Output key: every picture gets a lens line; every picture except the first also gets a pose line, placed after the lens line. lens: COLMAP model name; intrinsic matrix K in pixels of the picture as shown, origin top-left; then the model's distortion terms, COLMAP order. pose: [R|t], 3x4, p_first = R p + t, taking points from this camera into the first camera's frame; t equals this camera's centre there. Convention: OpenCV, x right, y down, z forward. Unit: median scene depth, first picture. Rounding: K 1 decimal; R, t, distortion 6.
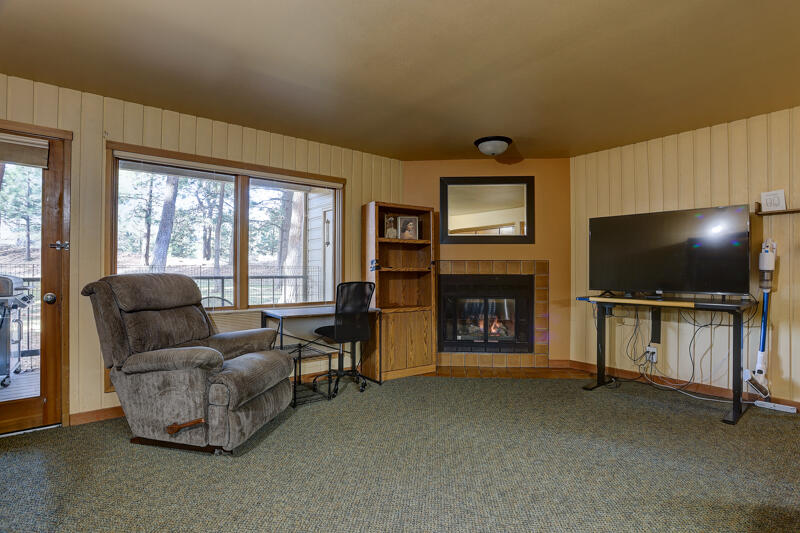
lens RADIAL K [[397.1, 0, 400.0], [0, 397.1, 266.5], [0, 0, 1]] dist [-0.020288, 0.001372]
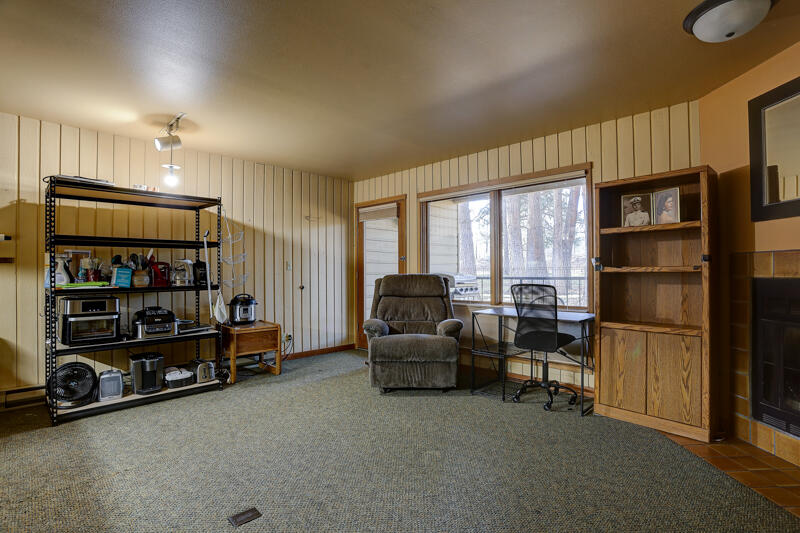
lens RADIAL K [[397.1, 0, 400.0], [0, 397.1, 266.5], [0, 0, 1]] dist [-0.020288, 0.001372]
pose [[0.130060, -0.015220, -0.991389, 0.636969], [0.012935, 0.999823, -0.013652, 0.005675], [0.991422, -0.011048, 0.130234, 0.496420]]
